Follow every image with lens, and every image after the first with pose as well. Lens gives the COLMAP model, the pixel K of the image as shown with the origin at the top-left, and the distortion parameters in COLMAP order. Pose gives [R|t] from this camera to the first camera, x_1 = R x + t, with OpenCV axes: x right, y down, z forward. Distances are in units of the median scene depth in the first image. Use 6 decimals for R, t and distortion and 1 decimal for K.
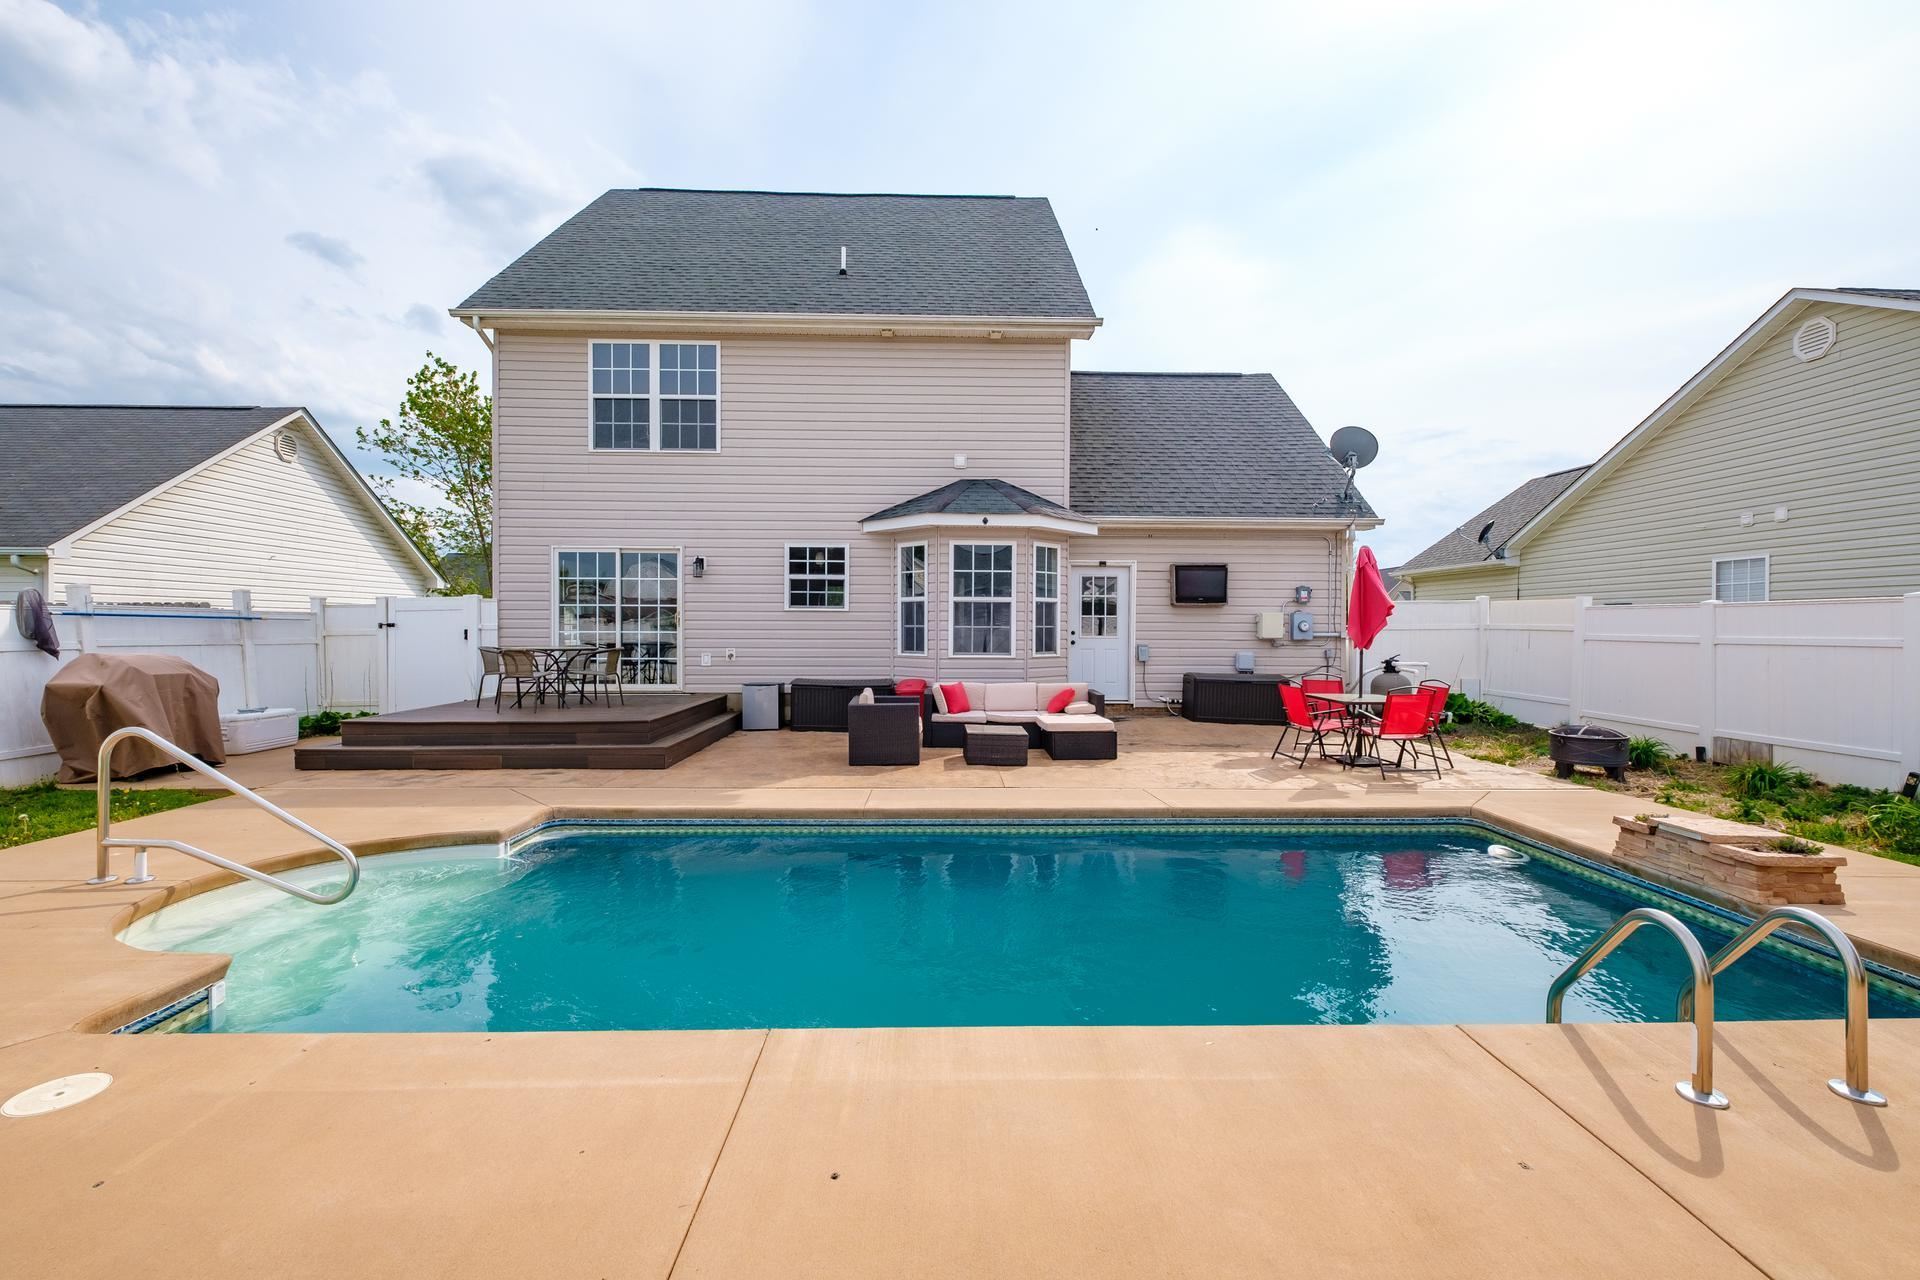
lens RADIAL K [[832.6, 0, 956.3], [0, 832.6, 632.6], [0, 0, 1]] dist [0.003897, -0.004877]
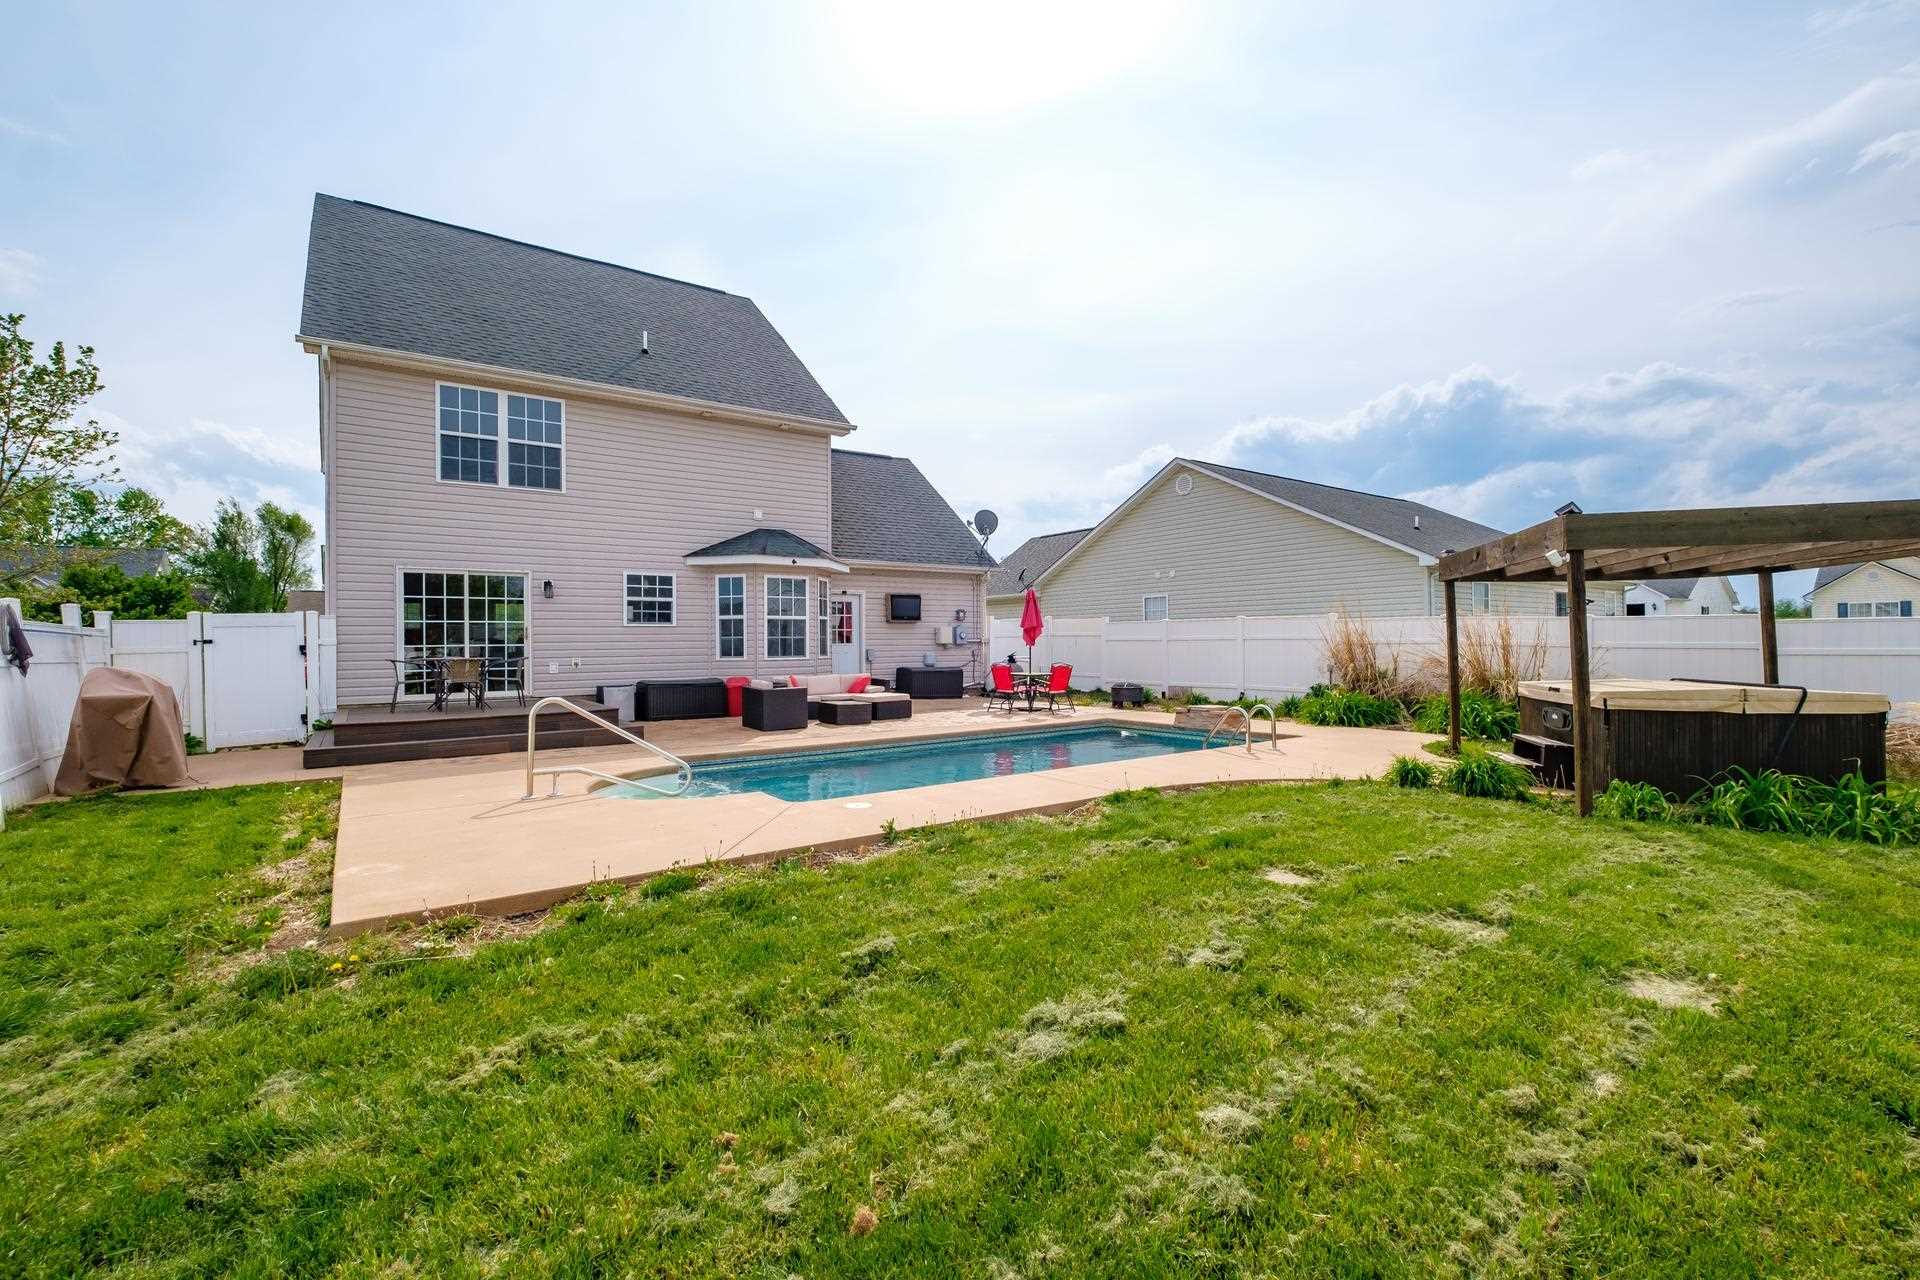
lens RADIAL K [[832.6, 0, 960.6], [0, 832.6, 633.3], [0, 0, 1]] dist [0.003897, -0.004877]
pose [[0.823817, -0.007661, 0.566805, -0.494567], [0.018763, 0.999729, -0.013759, 0.010611], [-0.566546, 0.021970, 0.823737, -0.293838]]
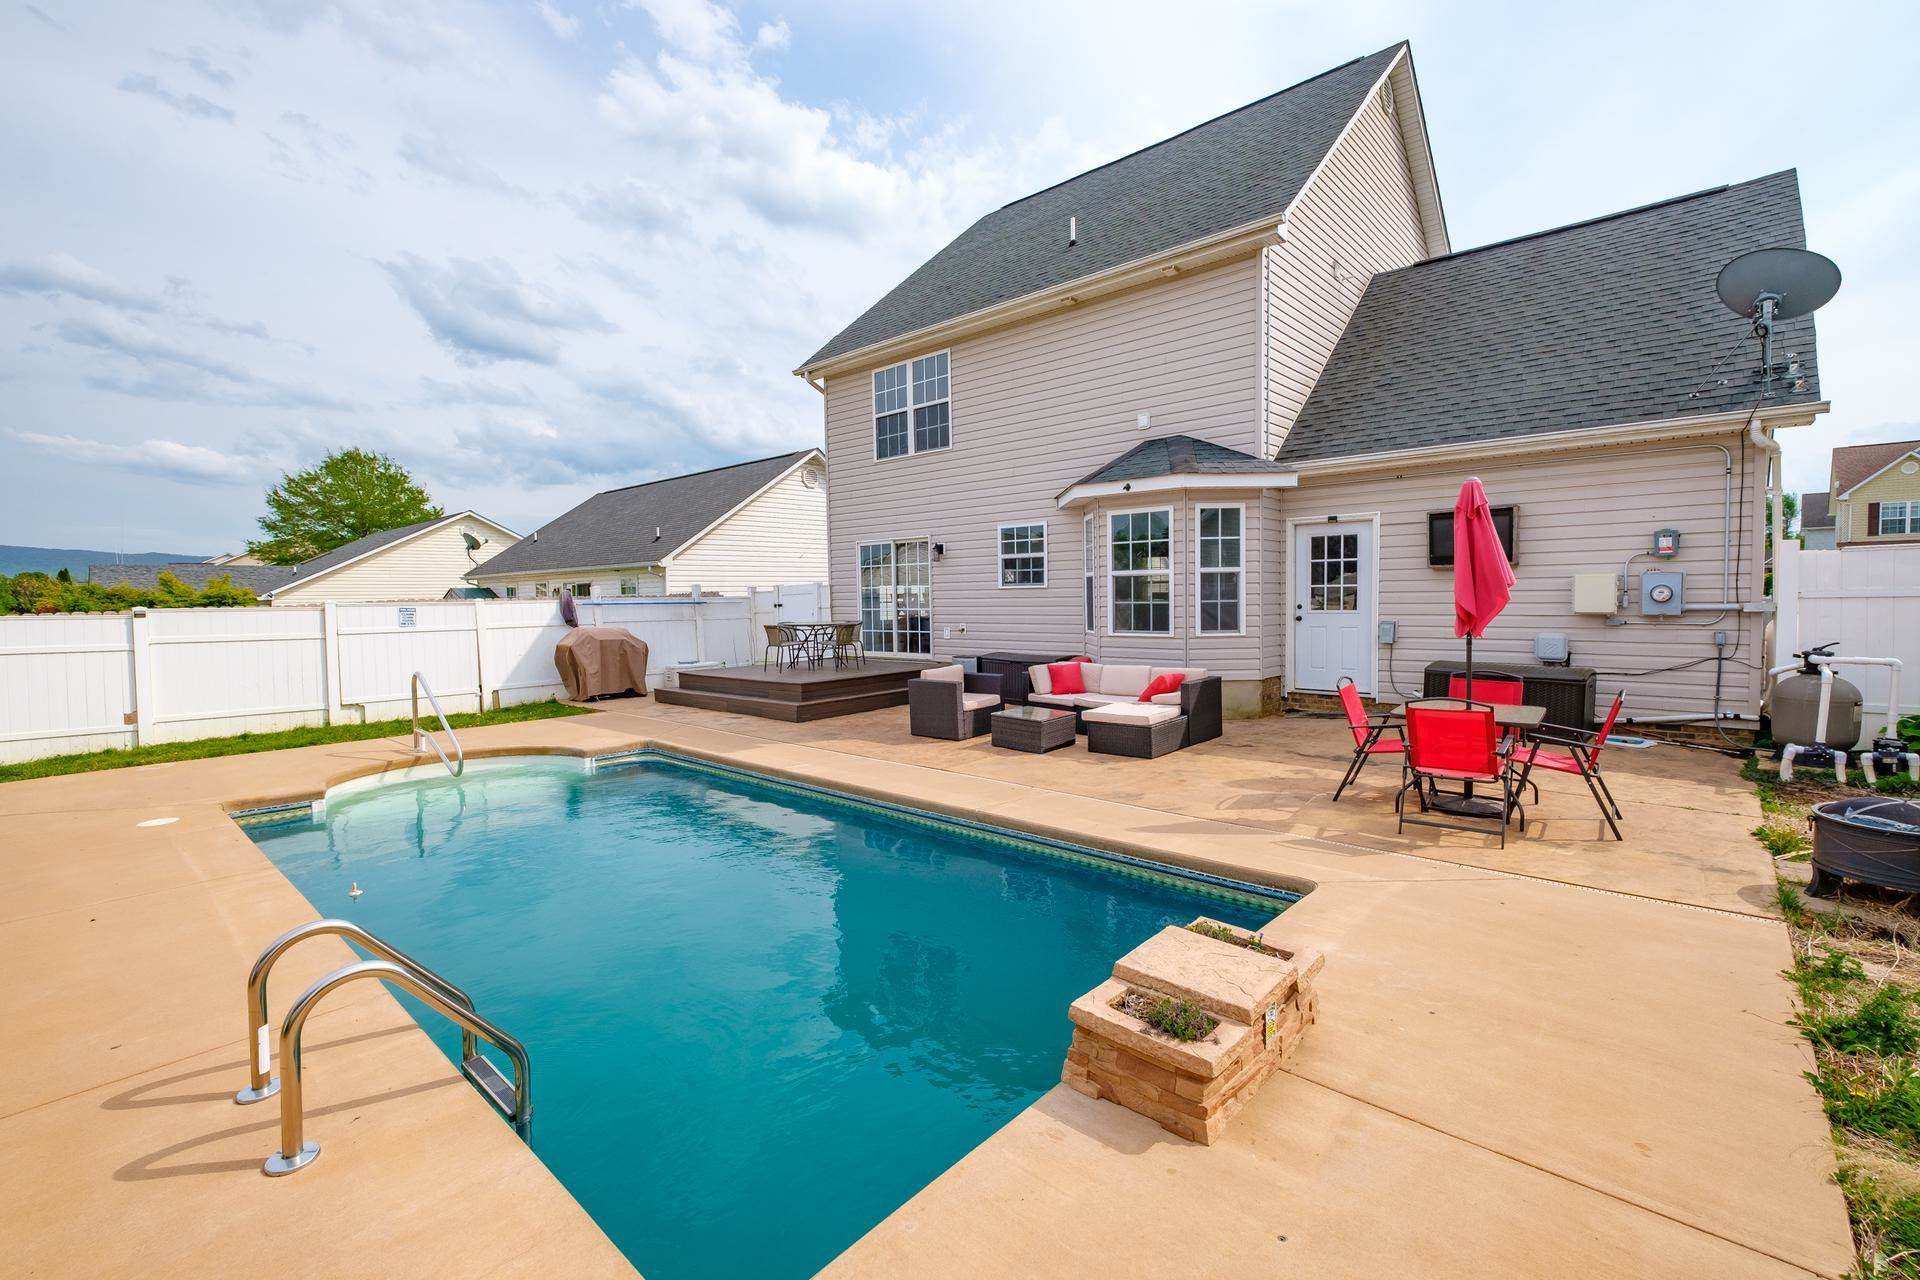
lens RADIAL K [[832.6, 0, 956.3], [0, 832.6, 632.3], [0, 0, 1]] dist [0.003897, -0.004877]
pose [[0.720609, 0.014538, -0.693189, 0.499730], [0.016822, 0.999119, 0.038441, -0.012496], [0.693137, -0.039362, 0.719730, 0.189567]]
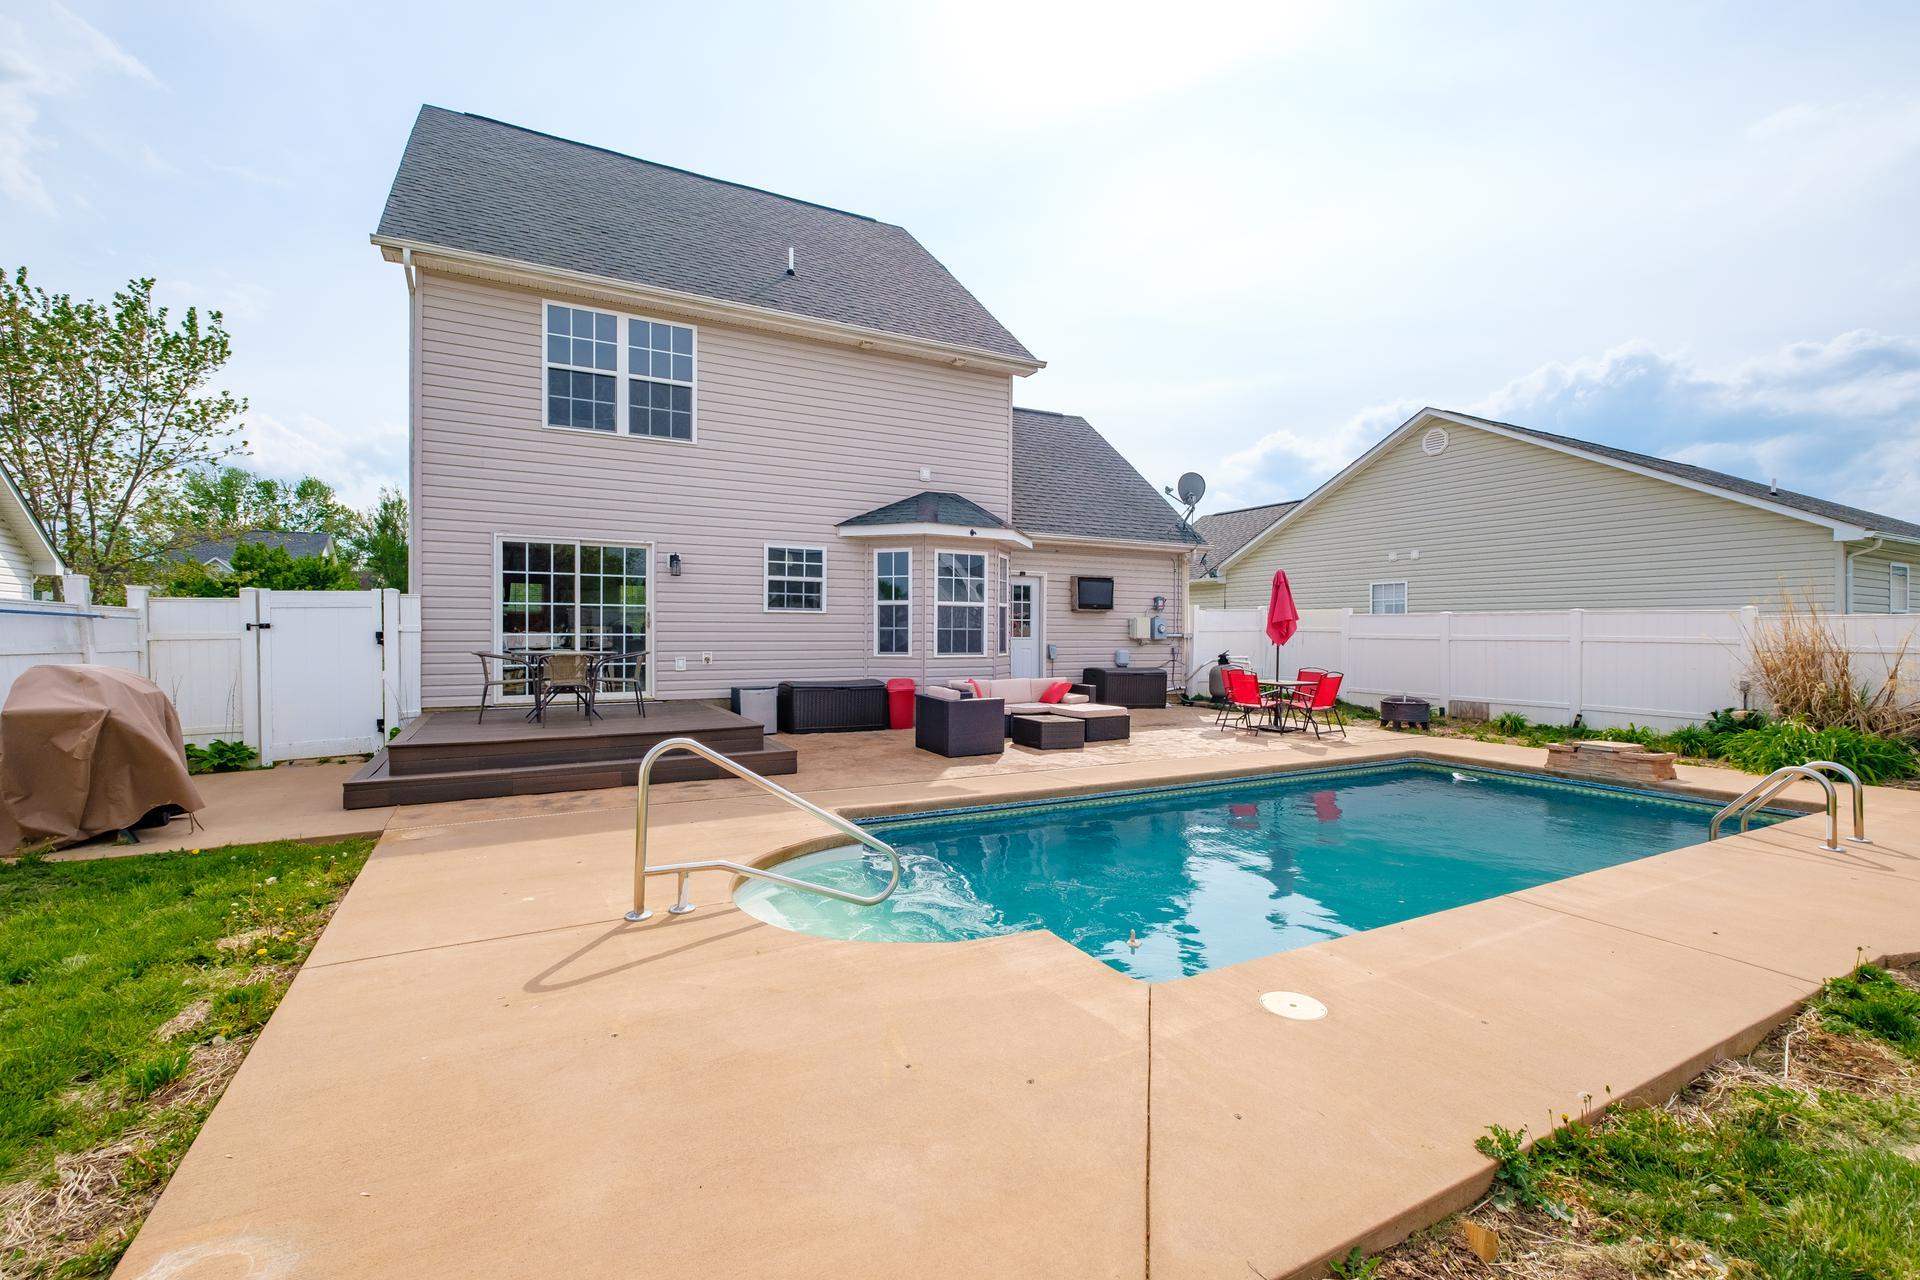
lens RADIAL K [[832.6, 0, 957.5], [0, 832.6, 633.0], [0, 0, 1]] dist [0.003897, -0.004877]
pose [[0.891751, -0.001647, 0.452524, -0.447243], [0.002964, 0.999993, -0.002200, 0.000776], [-0.452517, 0.003303, 0.891749, 0.026526]]
